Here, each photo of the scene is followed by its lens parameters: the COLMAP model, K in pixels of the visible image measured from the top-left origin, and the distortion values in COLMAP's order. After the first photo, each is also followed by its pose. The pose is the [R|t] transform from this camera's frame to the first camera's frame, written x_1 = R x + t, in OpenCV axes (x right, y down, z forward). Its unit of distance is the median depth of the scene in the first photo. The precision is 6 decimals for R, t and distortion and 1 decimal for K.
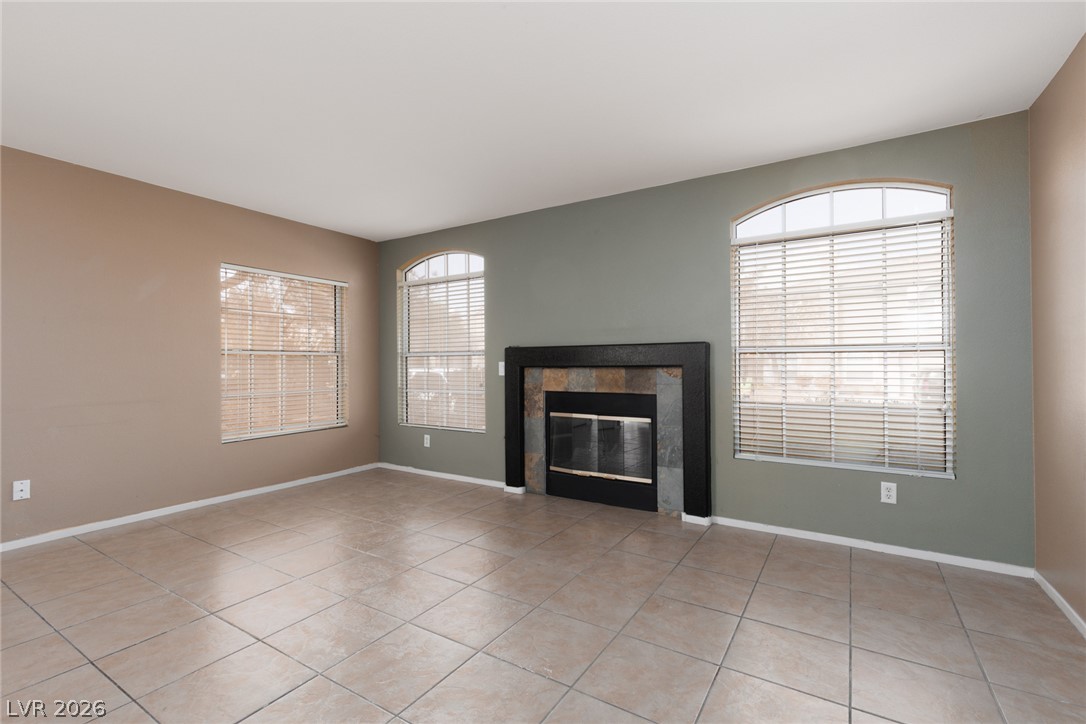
lens RADIAL K [[487.2, 0, 547.2], [0, 487.2, 360.5], [0, 0, 1]] dist [0.006839, -0.000908]
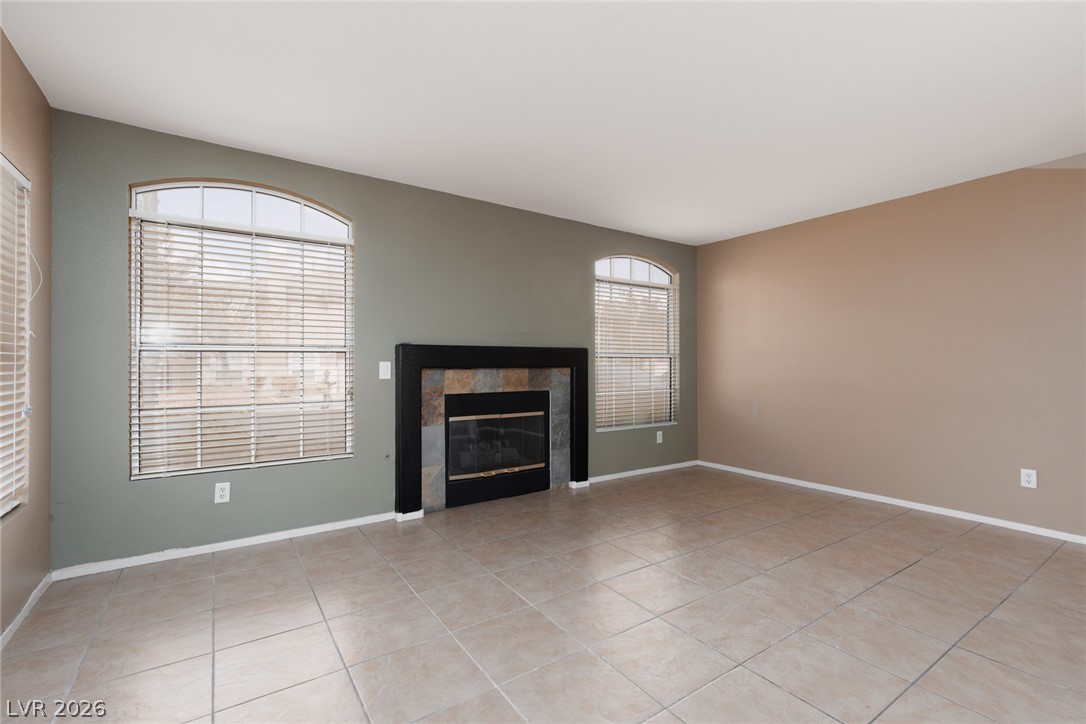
lens RADIAL K [[485.6, 0, 550.7], [0, 485.6, 359.5], [0, 0, 1]] dist [0.001027, 0.000844]
pose [[0.390268, 0.009440, 0.920653, -0.803445], [-0.008577, 0.999941, -0.006617, 0.002116], [-0.920662, -0.005314, 0.390326, 0.496815]]
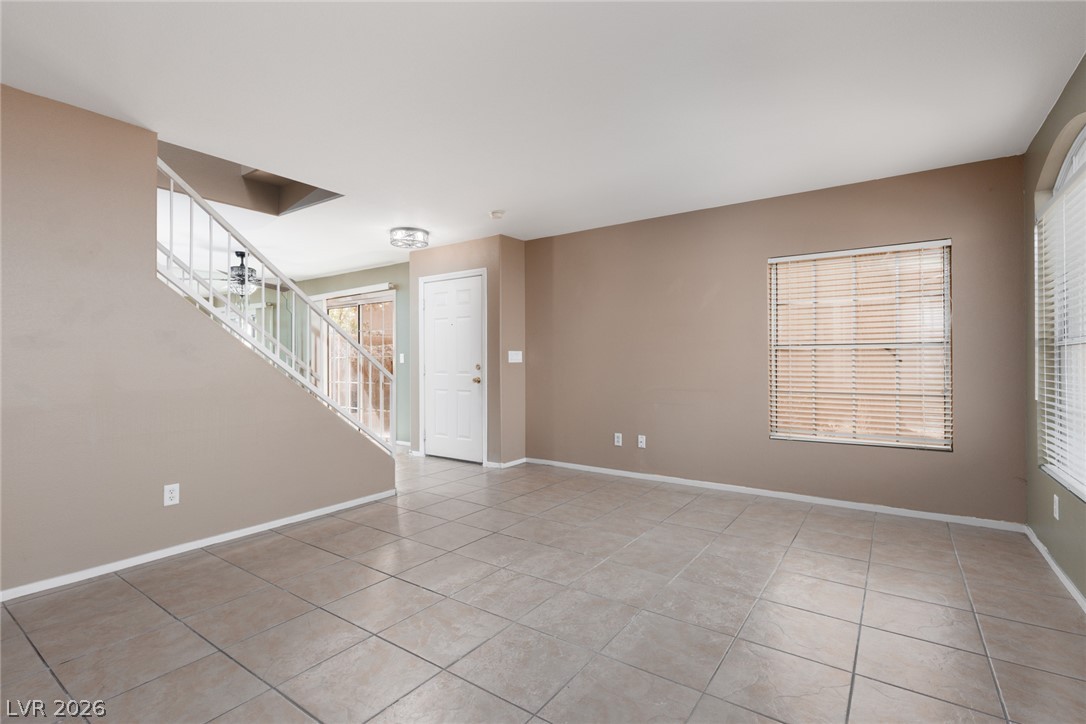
lens RADIAL K [[494.8, 0, 543.0], [0, 494.8, 362.0], [0, 0, 1]] dist [-0.001135, -0.000135]
pose [[-0.056635, 0.007027, -0.998370, 0.387245], [0.012440, 0.999903, 0.006332, -0.000130], [0.998317, -0.012061, -0.056717, 0.608435]]
